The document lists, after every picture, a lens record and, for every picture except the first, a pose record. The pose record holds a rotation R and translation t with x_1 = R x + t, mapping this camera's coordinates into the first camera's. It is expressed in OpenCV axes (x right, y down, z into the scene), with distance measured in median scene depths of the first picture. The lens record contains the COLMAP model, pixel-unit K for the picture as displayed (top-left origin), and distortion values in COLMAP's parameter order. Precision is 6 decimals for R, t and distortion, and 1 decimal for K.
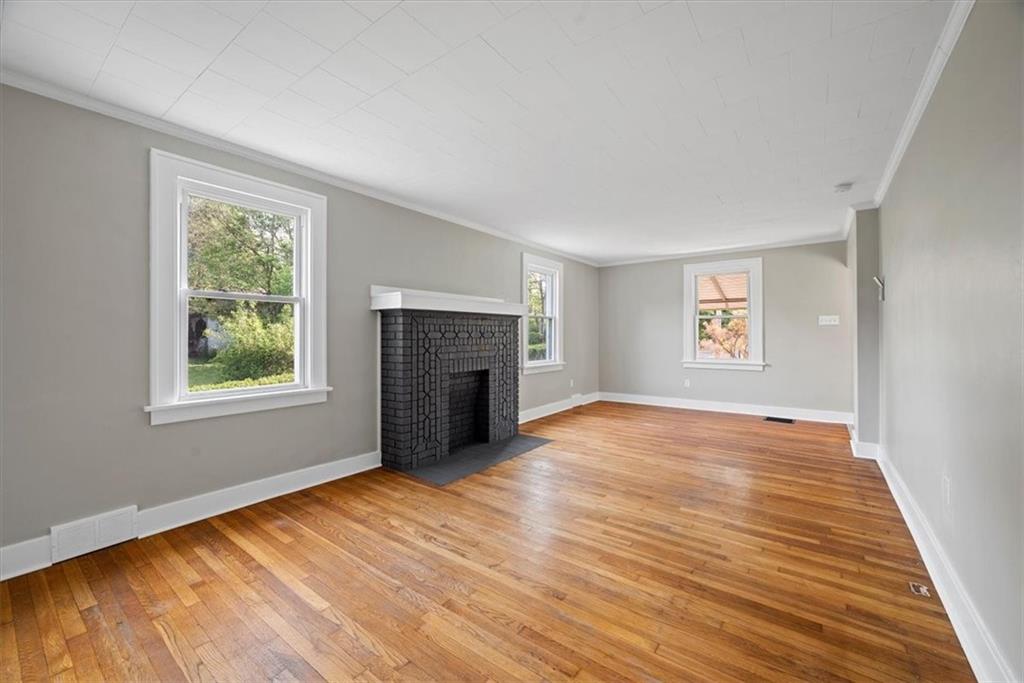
lens RADIAL K [[404.7, 0, 516.1], [0, 404.7, 331.6], [0, 0, 1]] dist [0.000245, 0.000829]
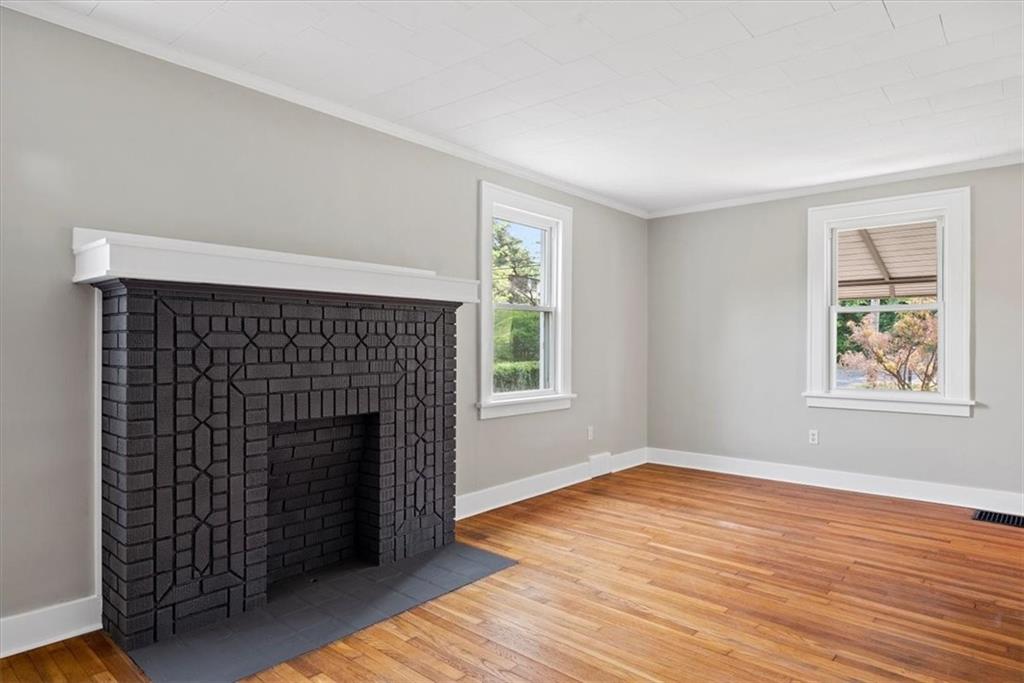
lens RADIAL K [[595.4, 0, 515.0], [0, 595.4, 343.7], [0, 0, 1]] dist [-0.004058, -0.000284]
pose [[0.996988, 0.005255, -0.077384, 0.140666], [-0.004551, 0.999947, 0.009269, 0.004068], [0.077428, -0.008889, 0.996958, 0.296219]]
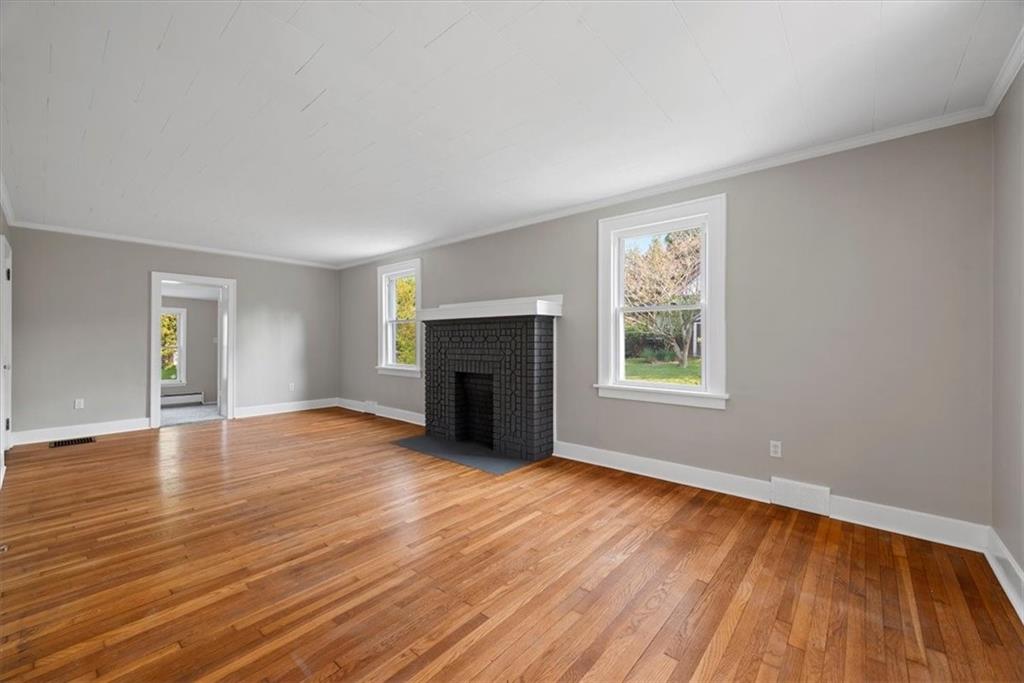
lens RADIAL K [[404.7, 0, 515.2], [0, 404.7, 337.5], [0, 0, 1]] dist [0.000245, 0.000829]
pose [[-0.069087, 0.001267, -0.997610, 0.854360], [0.011831, 0.999930, 0.000450, 0.004550], [0.997540, -0.011771, -0.069097, 1.070261]]
